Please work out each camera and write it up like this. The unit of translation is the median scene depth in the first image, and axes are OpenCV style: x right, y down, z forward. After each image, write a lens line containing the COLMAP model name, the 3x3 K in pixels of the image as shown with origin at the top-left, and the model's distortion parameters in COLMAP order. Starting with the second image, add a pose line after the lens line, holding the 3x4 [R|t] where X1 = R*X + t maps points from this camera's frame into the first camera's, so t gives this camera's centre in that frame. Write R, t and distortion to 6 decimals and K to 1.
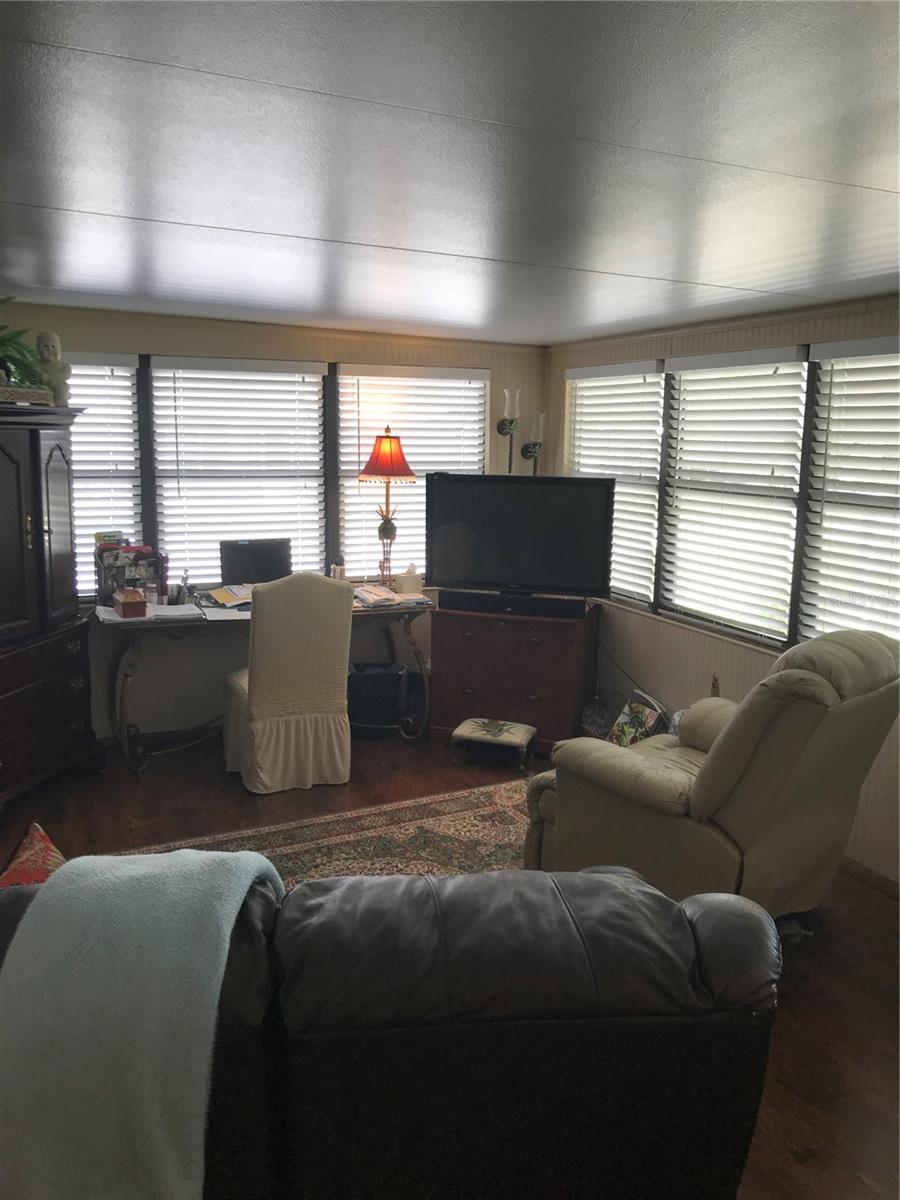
lens RADIAL K [[983.8, 0, 454.1], [0, 983.8, 603.9], [0, 0, 1]] dist [-0.007267, -0.009504]
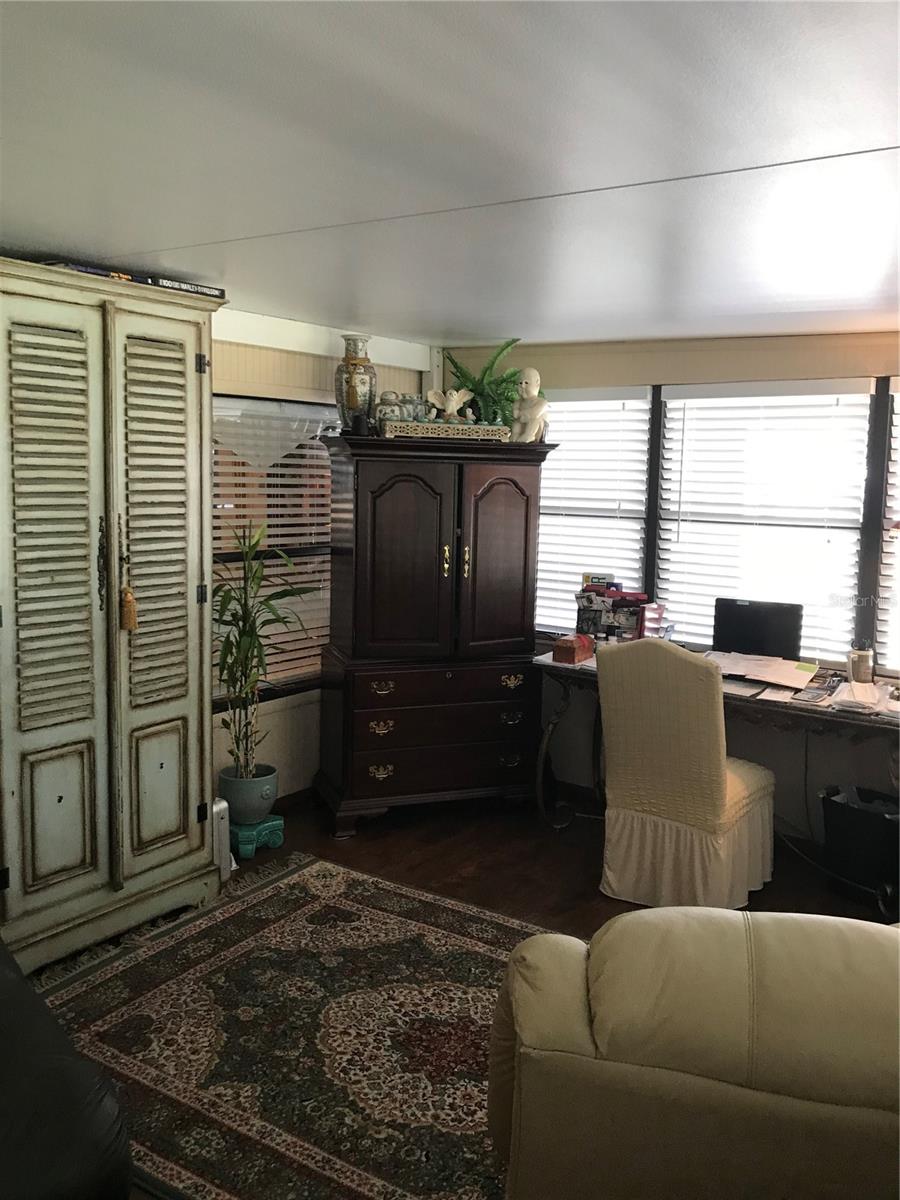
lens RADIAL K [[983.8, 0, 451.2], [0, 983.8, 592.2], [0, 0, 1]] dist [-0.007267, -0.009504]
pose [[0.498060, 0.100726, -0.861272, 0.396820], [-0.157188, 0.987263, 0.024561, -0.055604], [0.852777, 0.123149, 0.507550, 0.396489]]
